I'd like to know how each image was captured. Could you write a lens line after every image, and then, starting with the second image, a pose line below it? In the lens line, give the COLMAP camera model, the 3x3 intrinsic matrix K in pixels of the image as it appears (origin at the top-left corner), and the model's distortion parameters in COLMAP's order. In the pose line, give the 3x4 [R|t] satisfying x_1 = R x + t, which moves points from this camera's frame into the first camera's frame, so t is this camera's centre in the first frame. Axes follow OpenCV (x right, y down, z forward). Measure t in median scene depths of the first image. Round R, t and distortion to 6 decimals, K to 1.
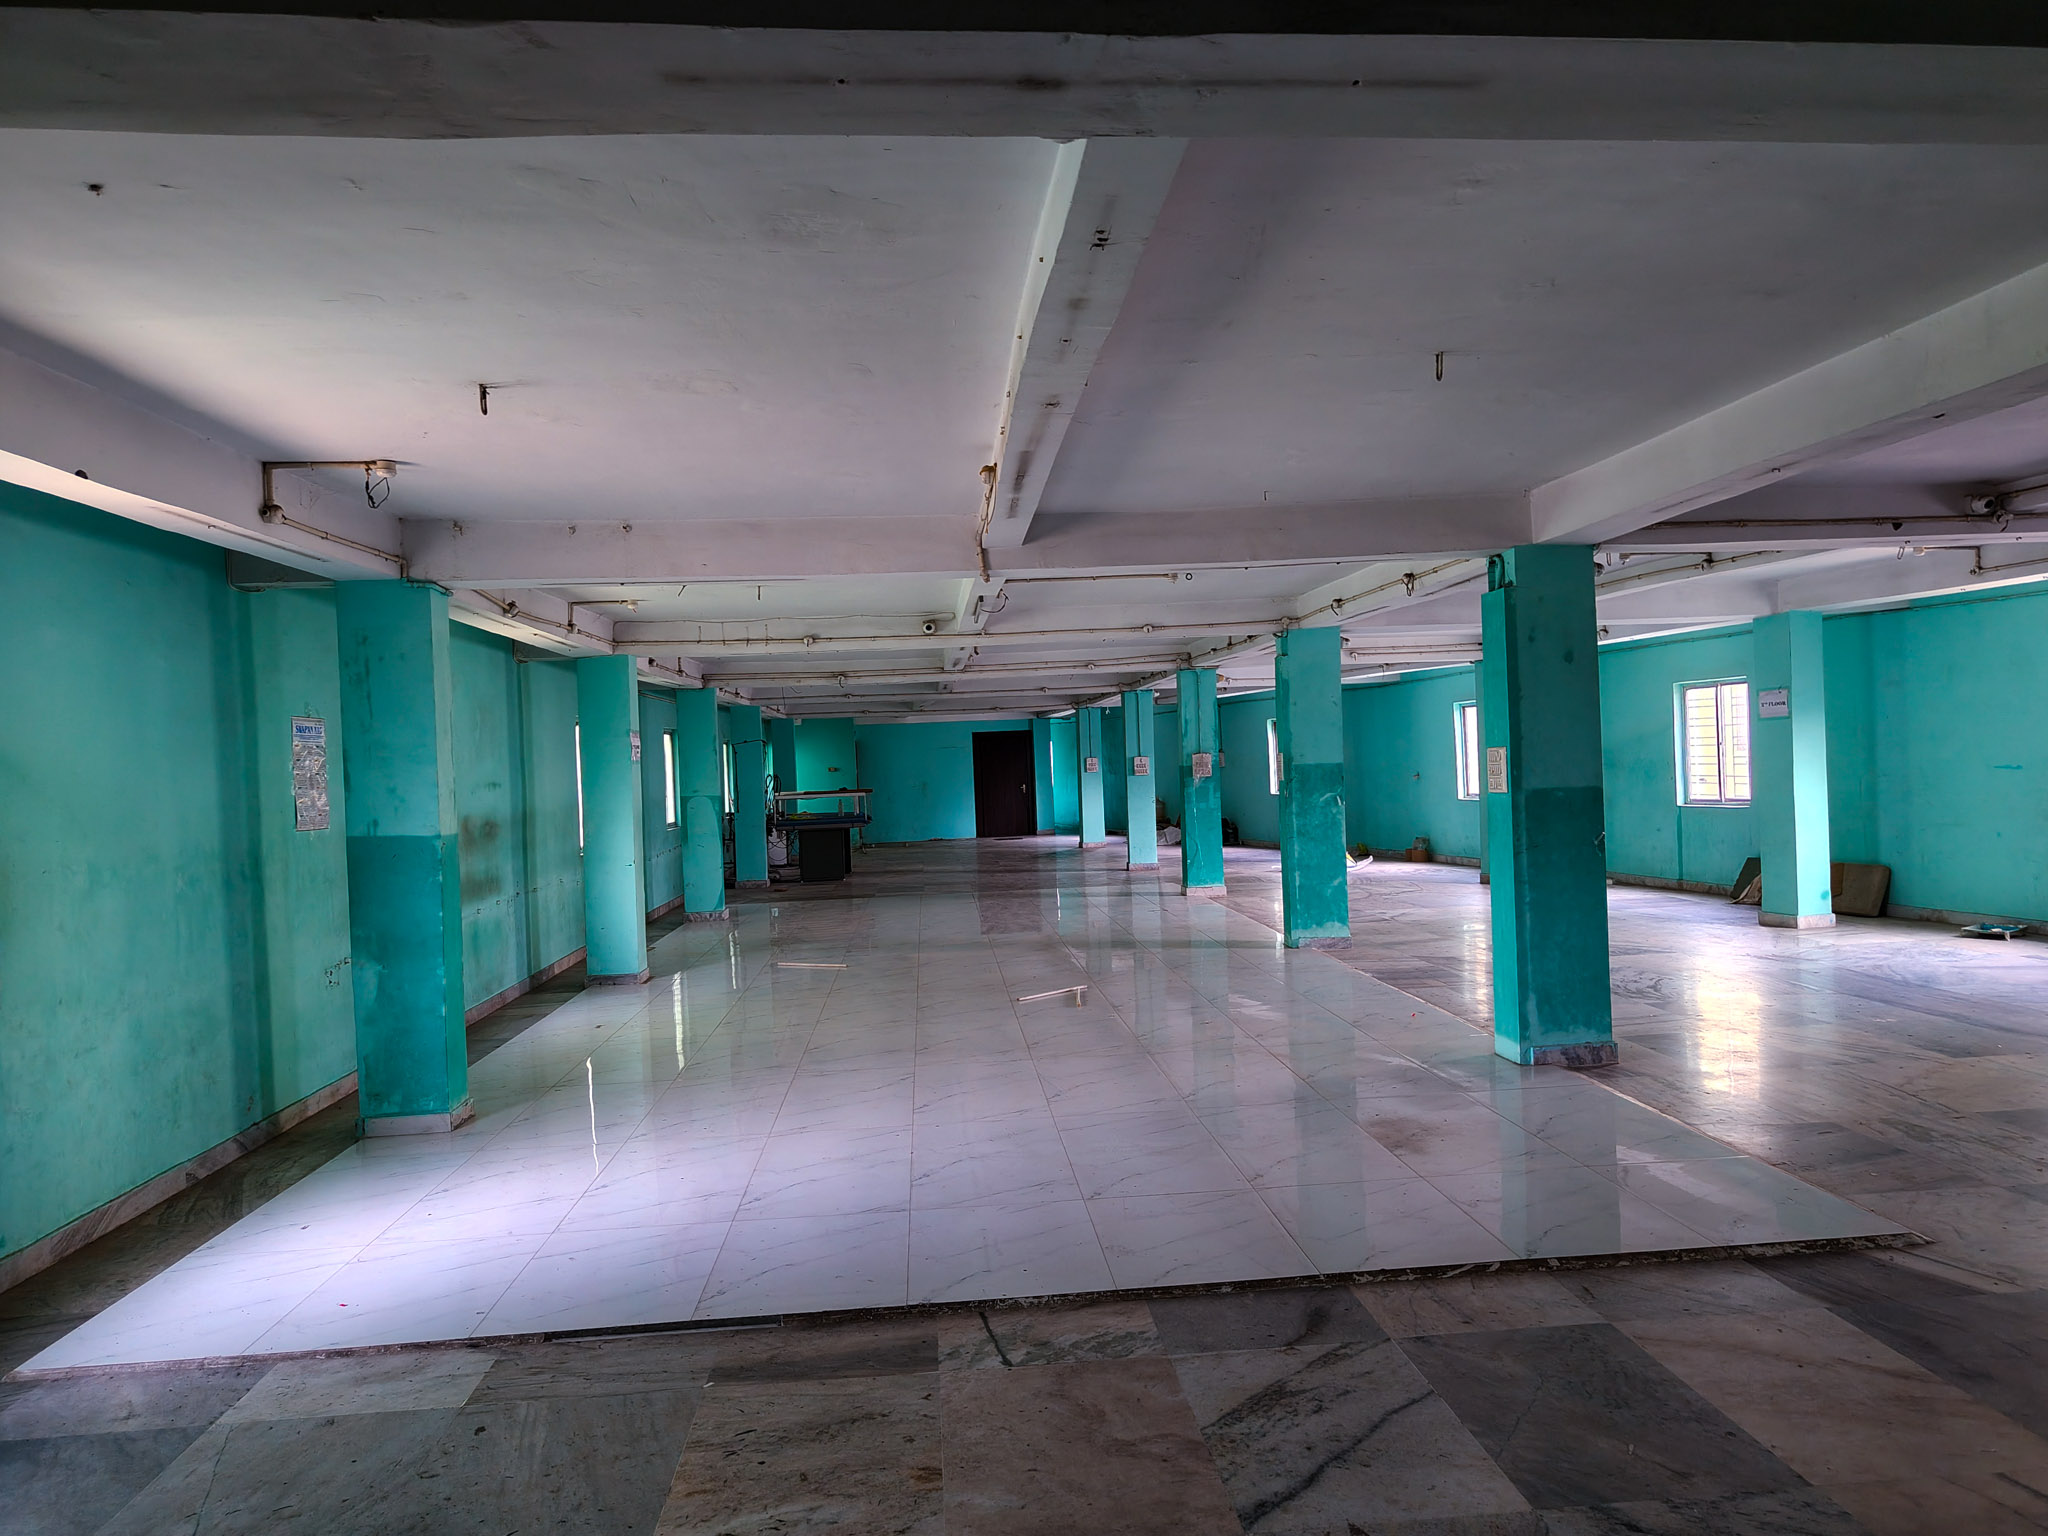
lens RADIAL K [[1466.2, 0, 1065.6], [0, 1466.2, 771.4], [0, 0, 1]] dist [0.025264, 0.000079]
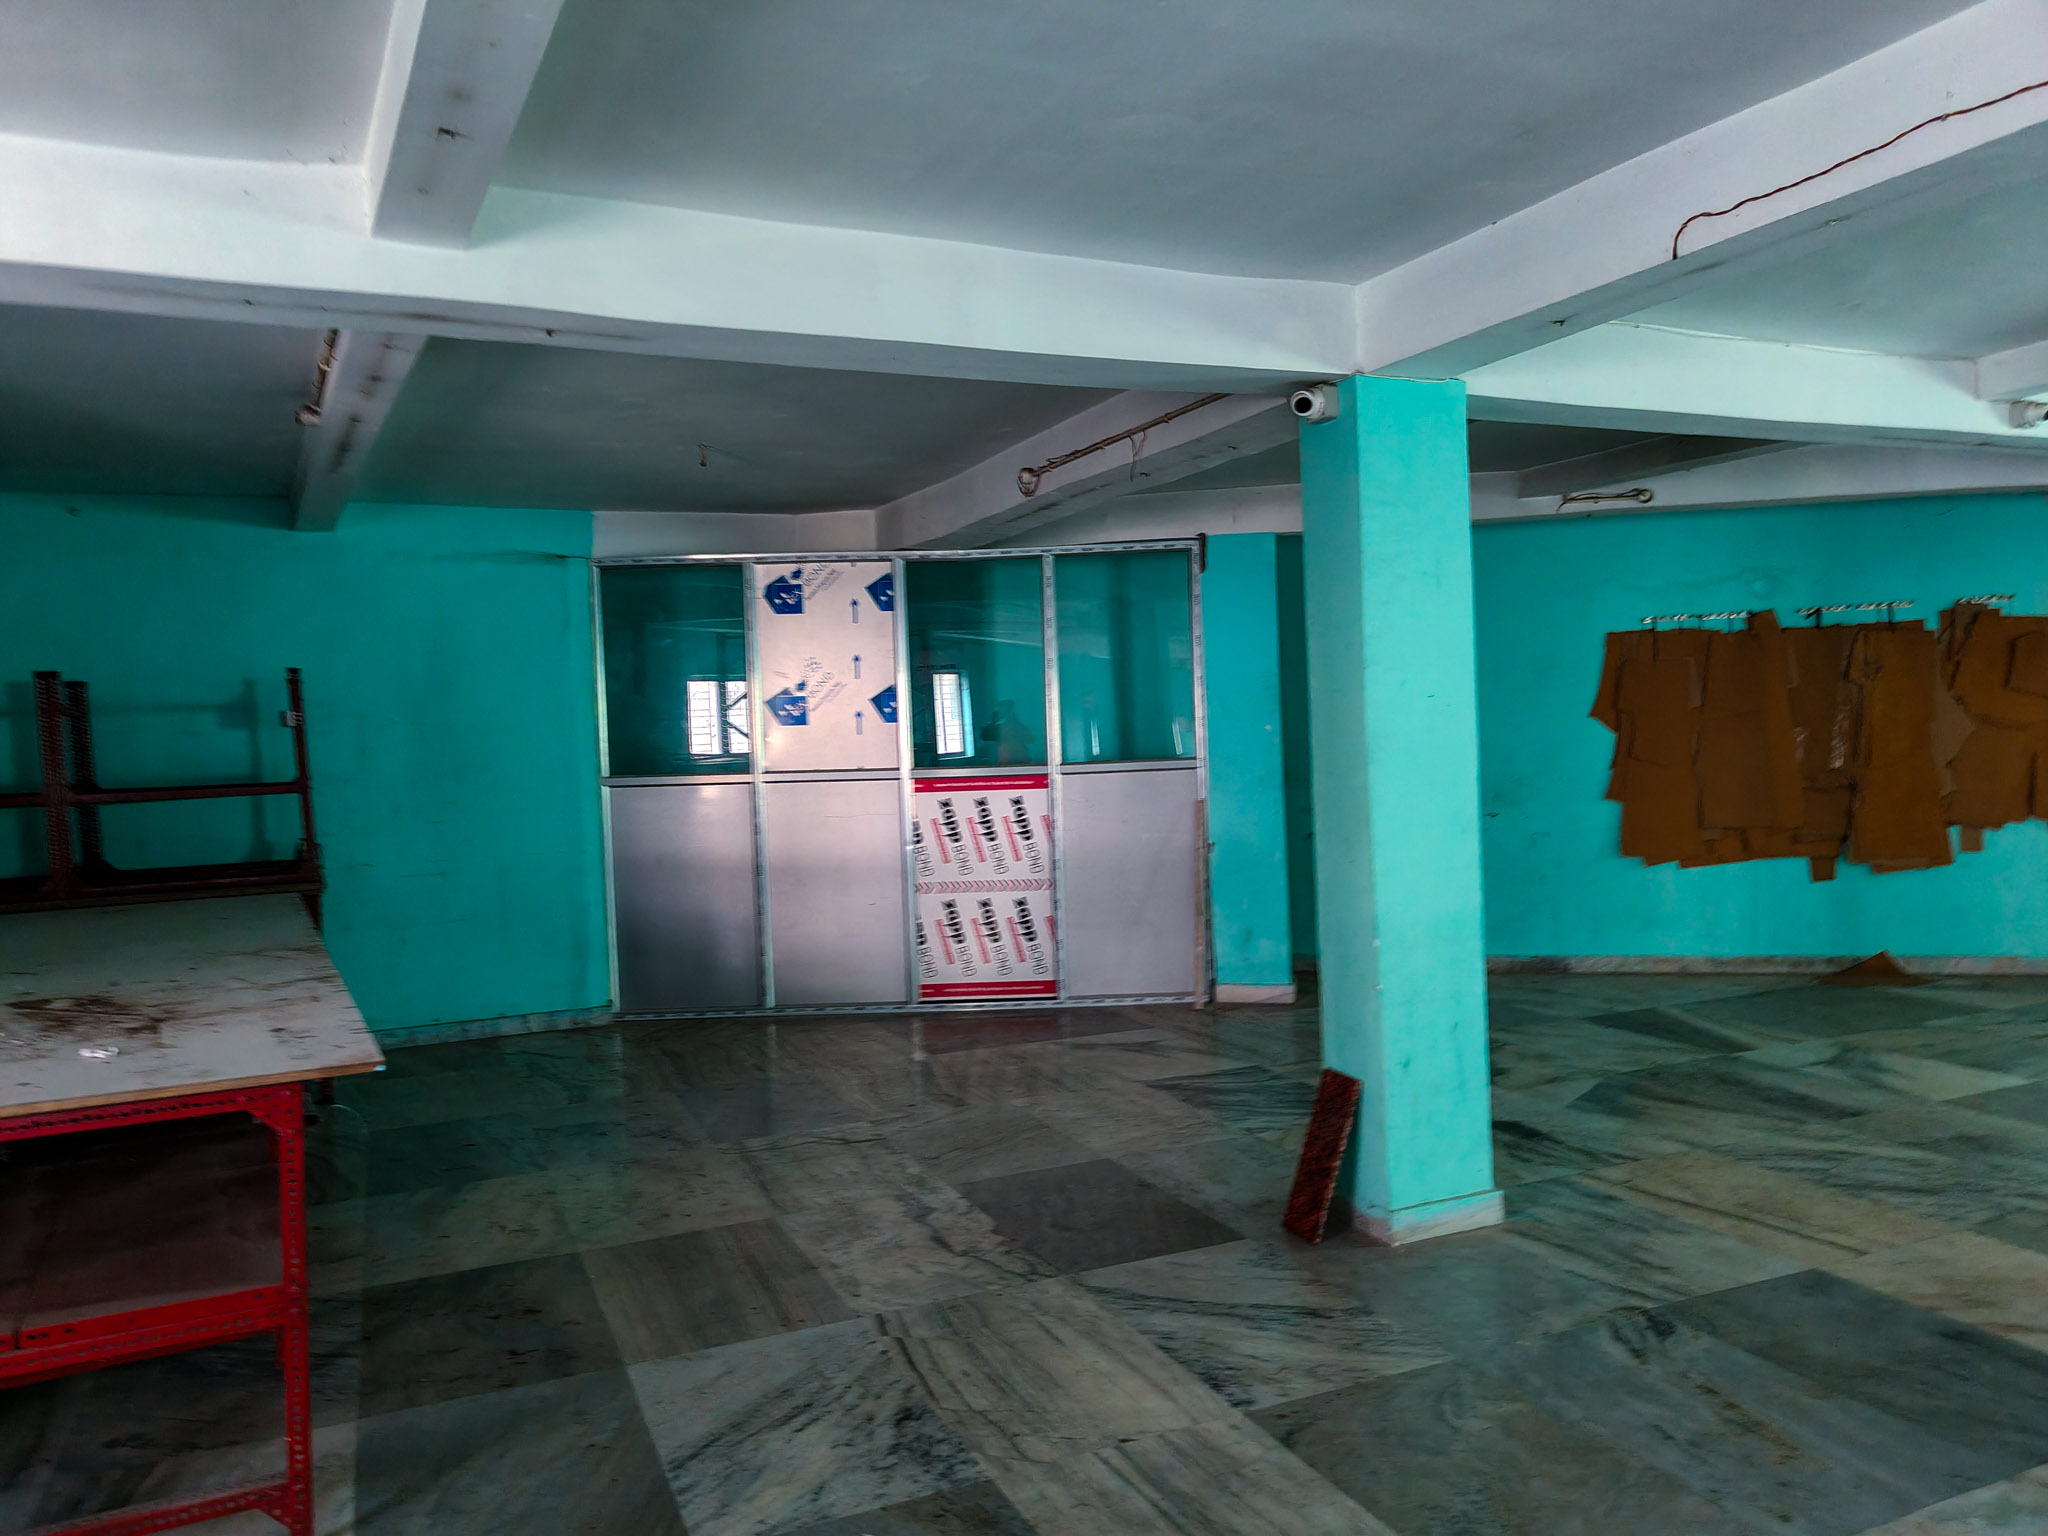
lens RADIAL K [[1436.8, 0, 1016.2], [0, 1436.8, 773.6], [0, 0, 1]] dist [0.004769, -0.001923]
pose [[-0.947605, 0.083772, -0.308266, 1.388468], [0.070070, 0.996010, 0.055274, -0.060179], [0.311666, 0.030778, -0.949693, 1.606663]]
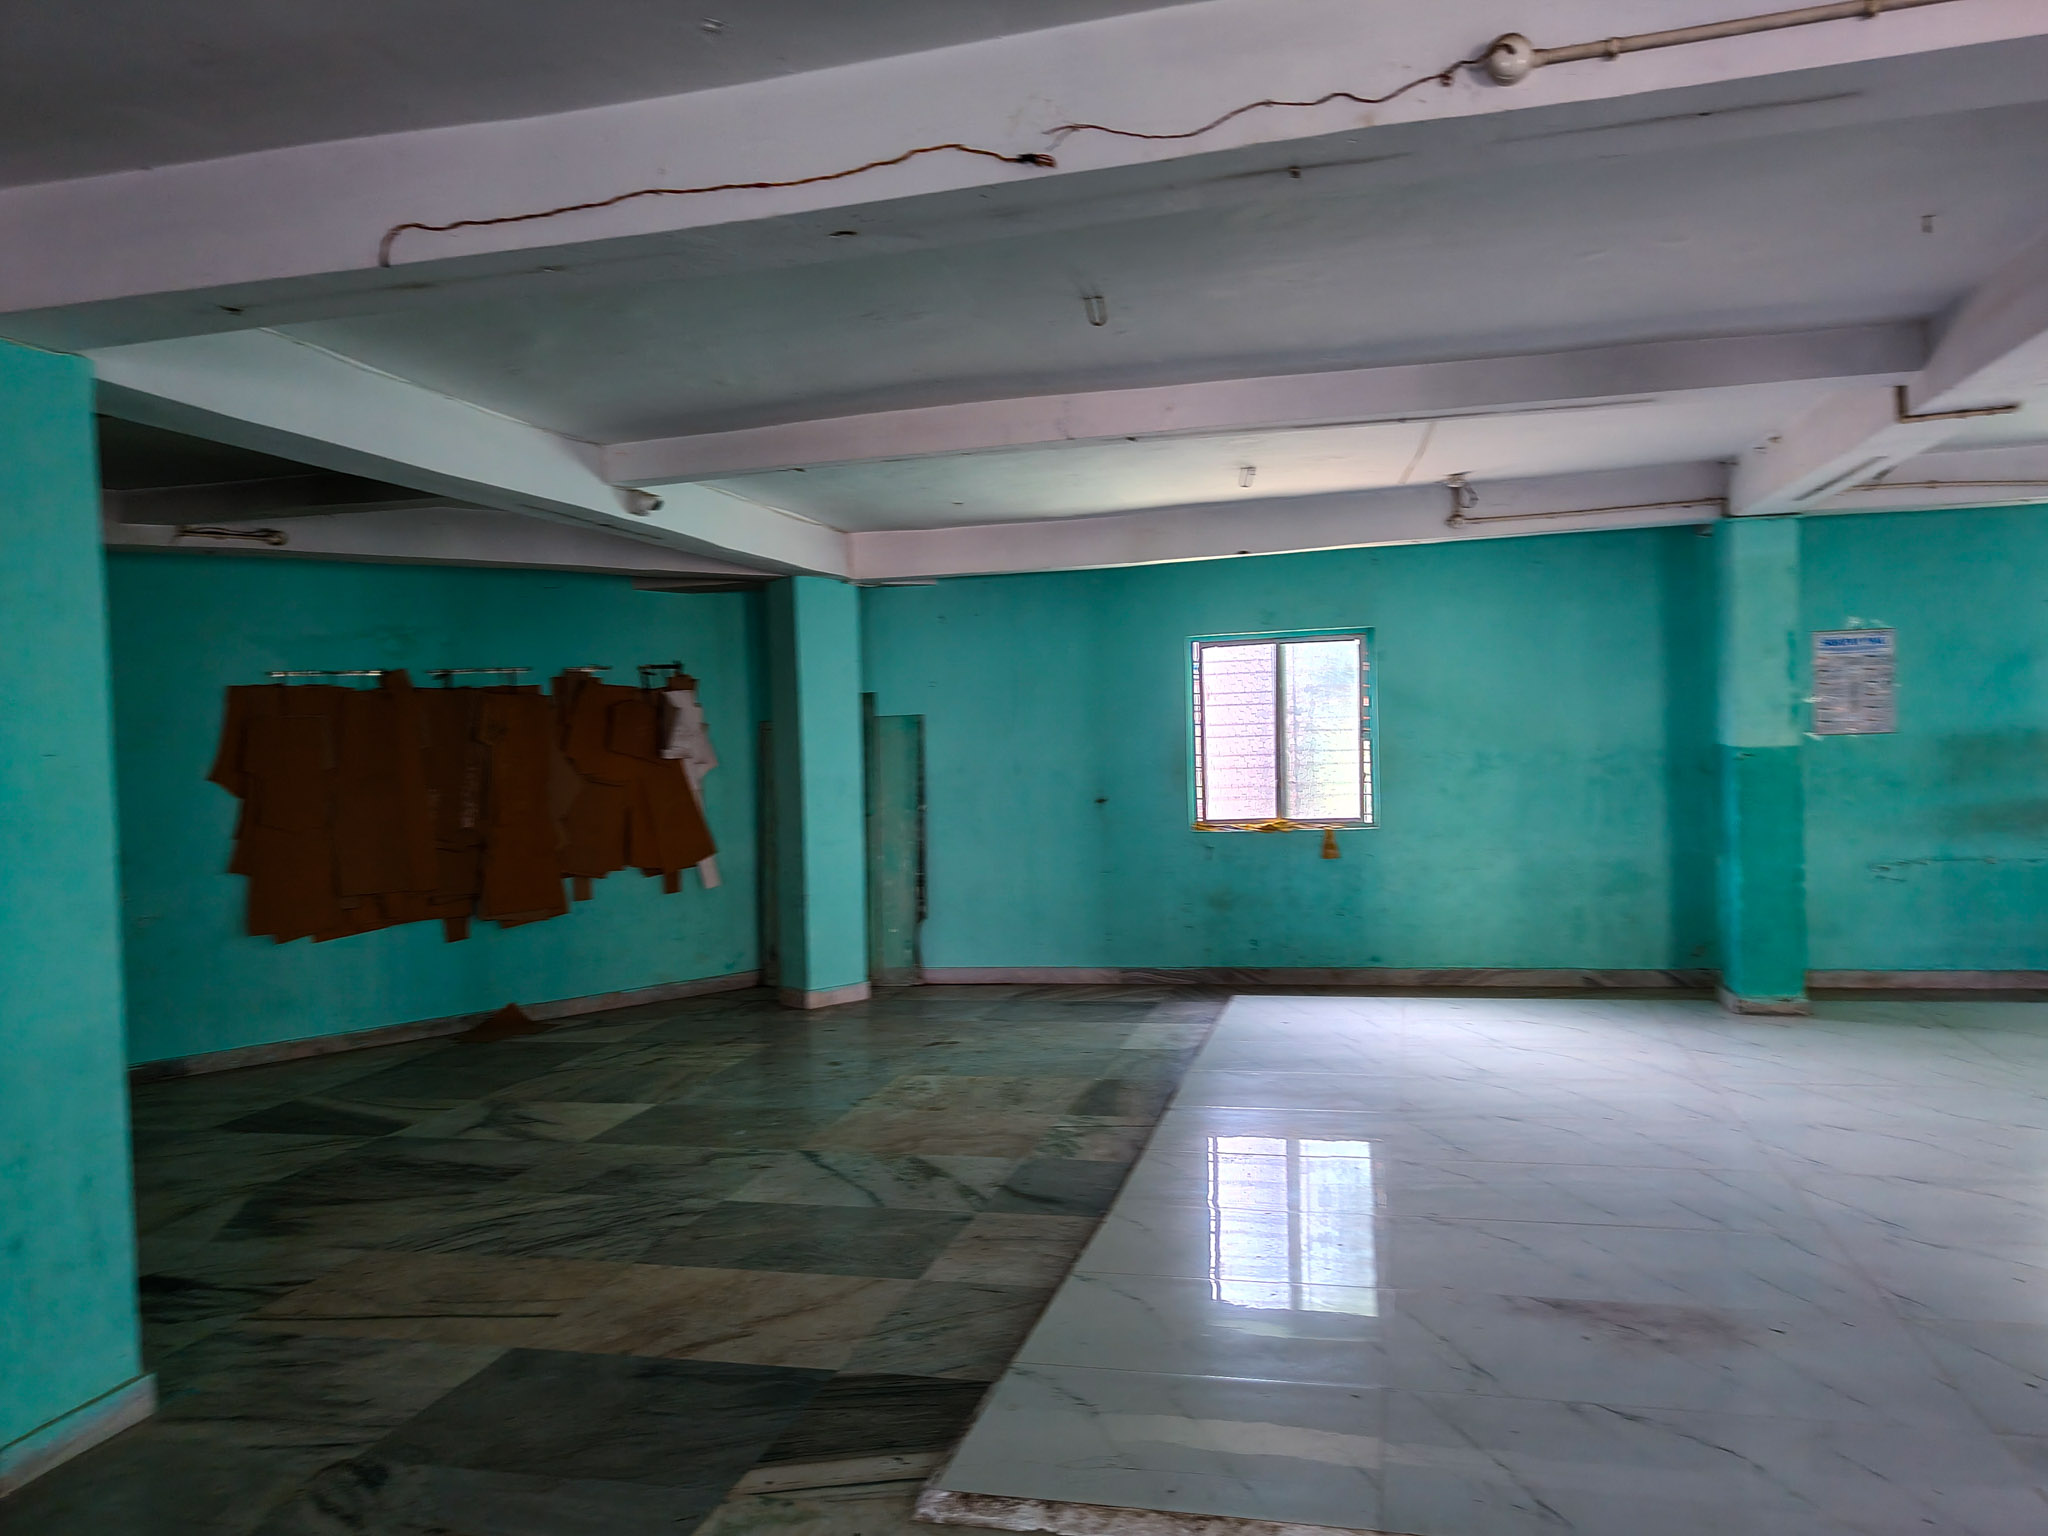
lens RADIAL K [[1473.1, 0, 1036.4], [0, 1473.1, 753.1], [0, 0, 1]] dist [0.009126, 0.001434]
pose [[-0.333589, 0.064443, -0.940513, 1.371944], [0.042826, 0.997667, 0.053169, -0.058943], [0.941745, -0.022541, -0.335571, 1.510486]]
